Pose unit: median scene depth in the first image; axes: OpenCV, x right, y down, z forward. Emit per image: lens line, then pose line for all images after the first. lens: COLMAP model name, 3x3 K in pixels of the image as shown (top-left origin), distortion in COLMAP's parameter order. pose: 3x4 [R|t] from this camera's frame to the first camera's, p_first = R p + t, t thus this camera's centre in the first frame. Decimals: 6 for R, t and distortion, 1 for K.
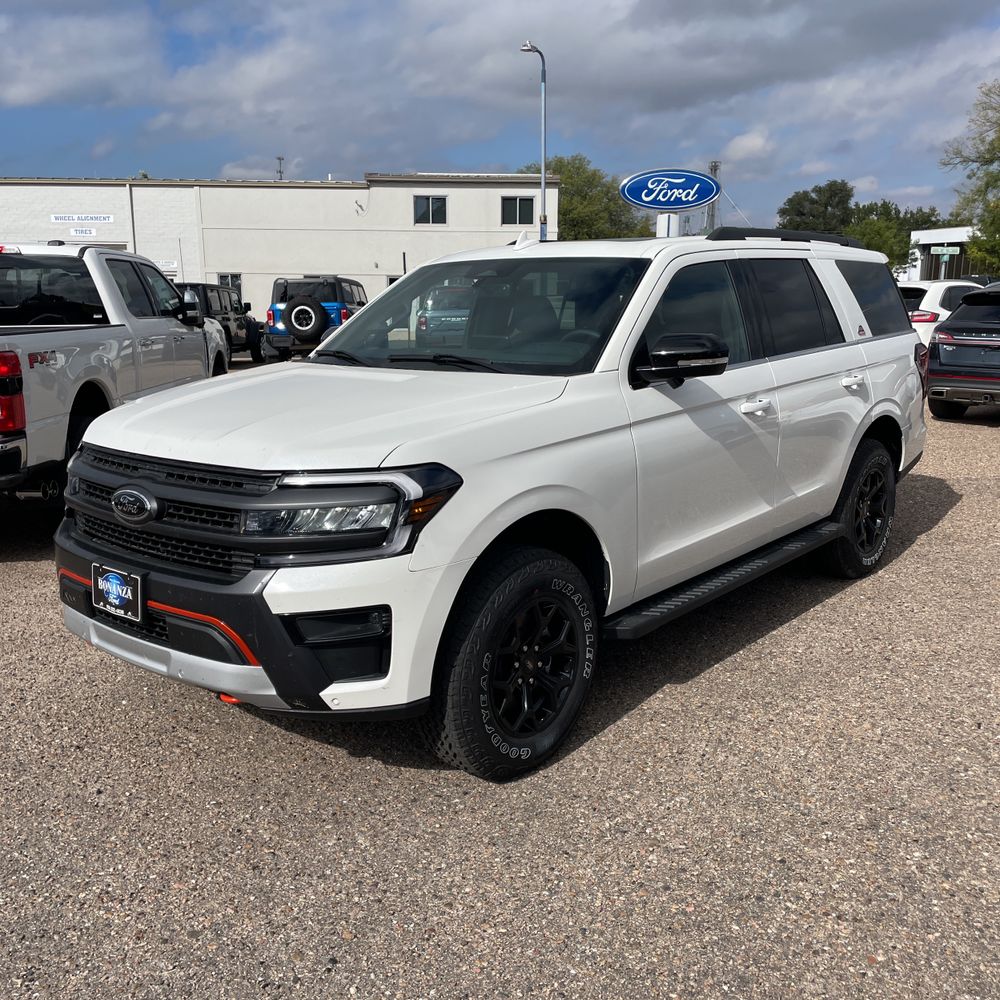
lens RADIAL K [[1000.6, 0, 503.4], [0, 1000.6, 490.2], [0, 0, 1]] dist [0.085650, -0.108938]
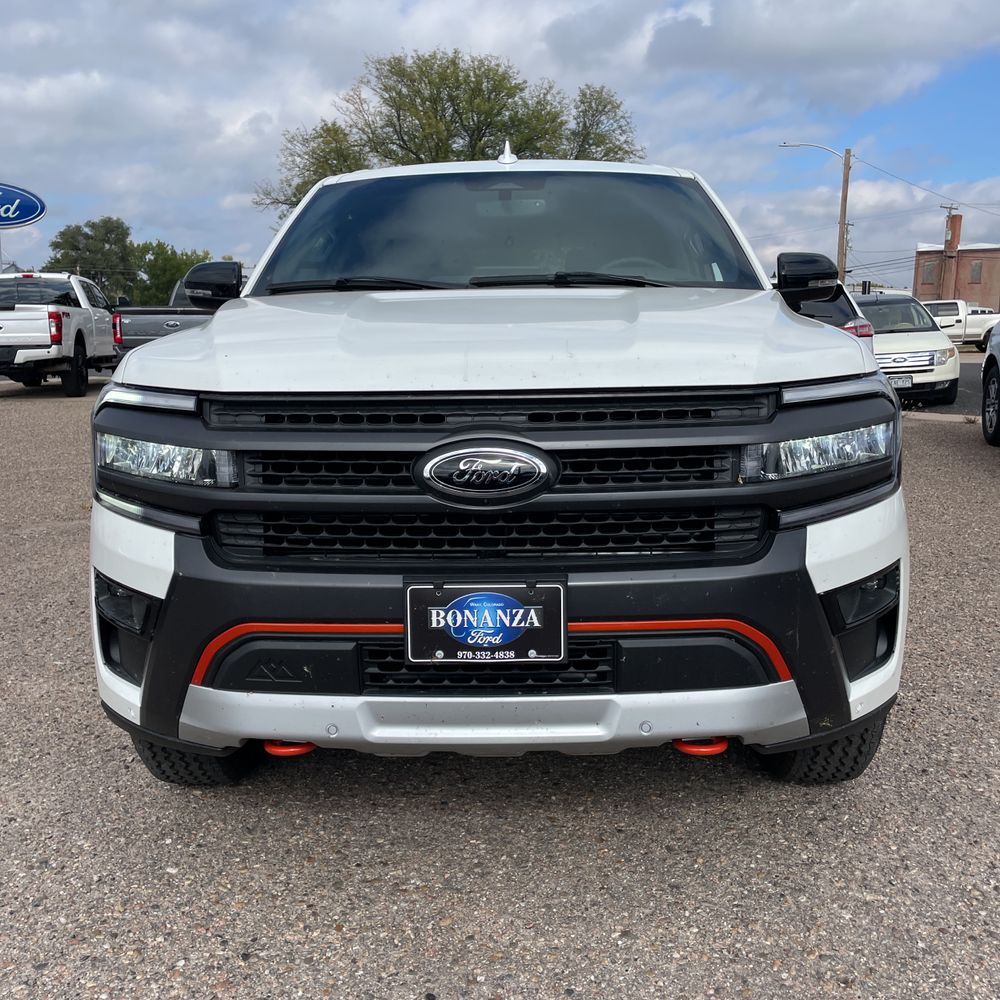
lens RADIAL K [[998.0, 0, 494.8], [0, 998.0, 507.1], [0, 0, 1]] dist [0.082806, -0.088890]
pose [[0.780337, -0.110268, 0.615560, -0.726229], [0.124069, 0.992063, 0.020432, 0.023852], [-0.612928, 0.060428, 0.787825, 0.548561]]
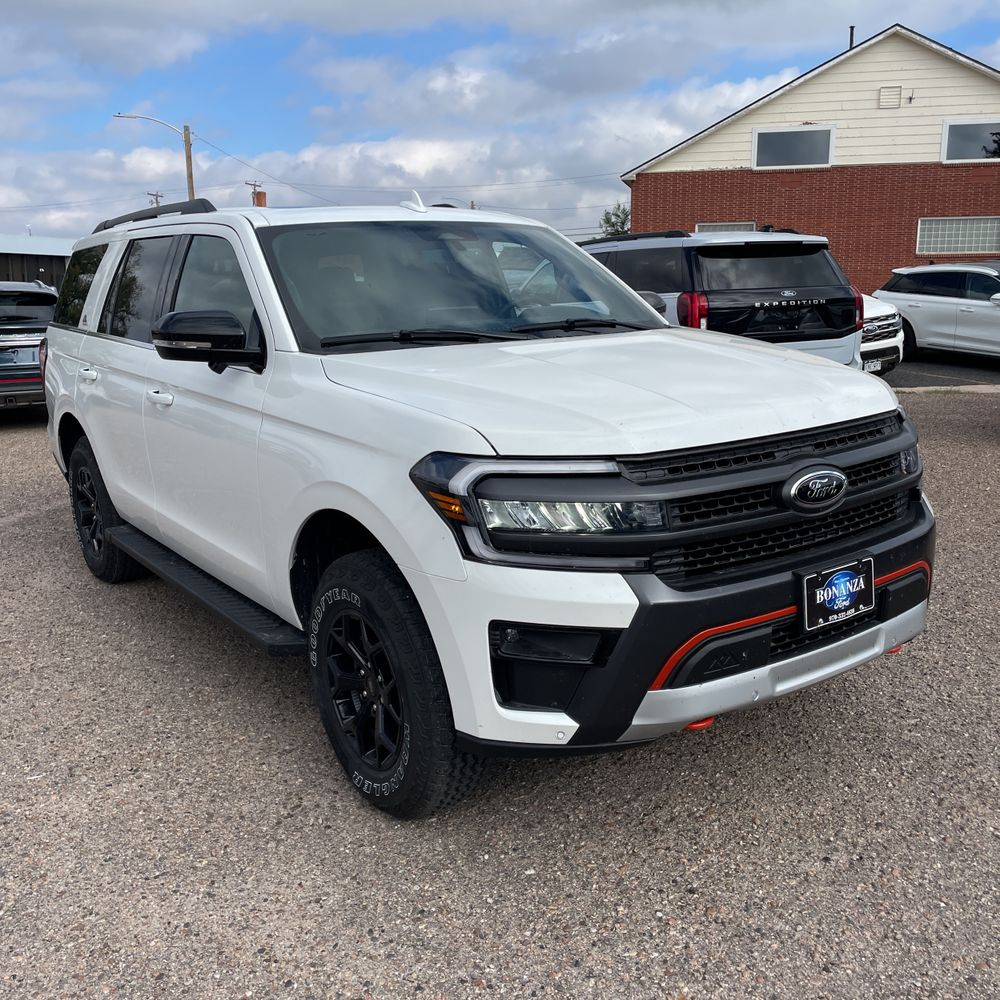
lens RADIAL K [[1000.6, 0, 503.4], [0, 1000.6, 490.2], [0, 0, 1]] dist [0.085650, -0.108938]
pose [[0.246964, -0.198105, 0.948558, -1.228239], [0.213968, 0.965867, 0.146012, -0.162446], [-0.945107, 0.166901, 0.280922, 1.020659]]
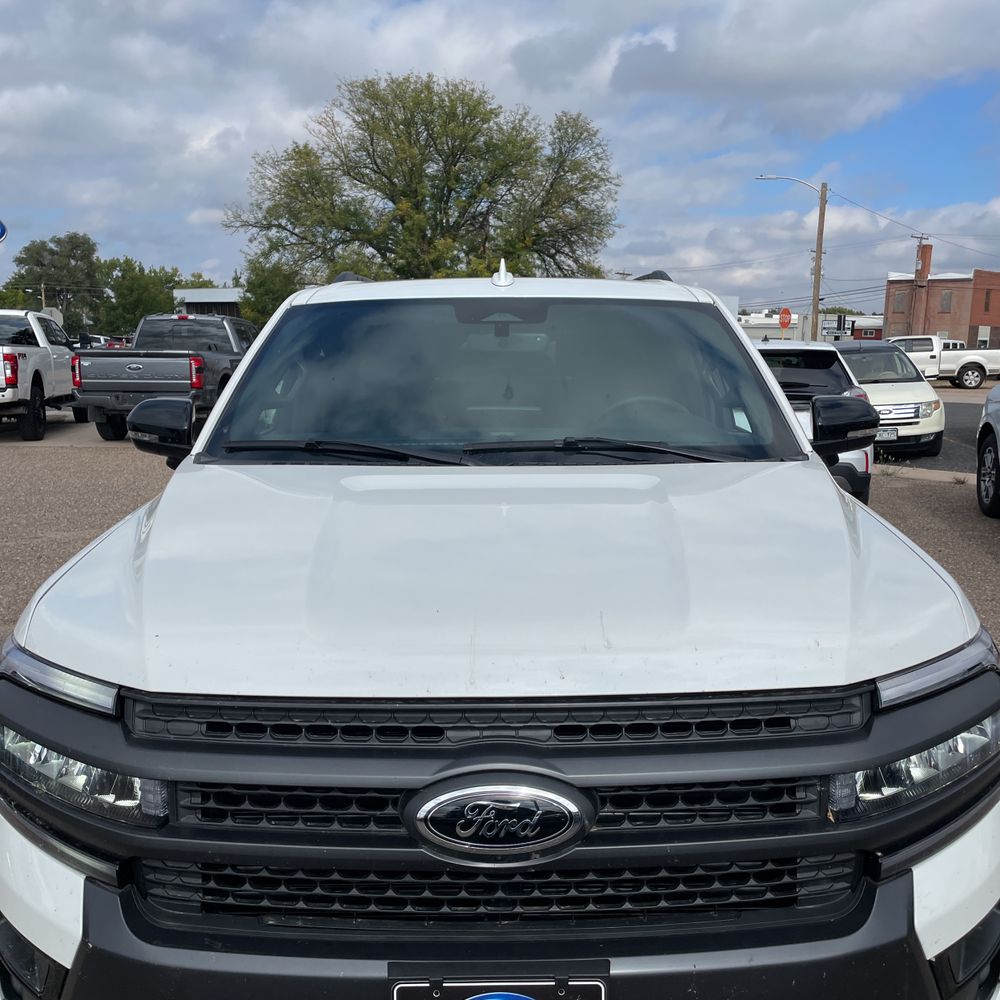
lens RADIAL K [[998.5, 0, 500.3], [0, 998.5, 530.0], [0, 0, 1]] dist [0.075526, -0.080344]
pose [[0.759921, -0.110696, 0.640520, -0.637208], [0.120399, 0.992312, 0.028651, -0.123145], [-0.638767, 0.055346, 0.767407, 0.664686]]
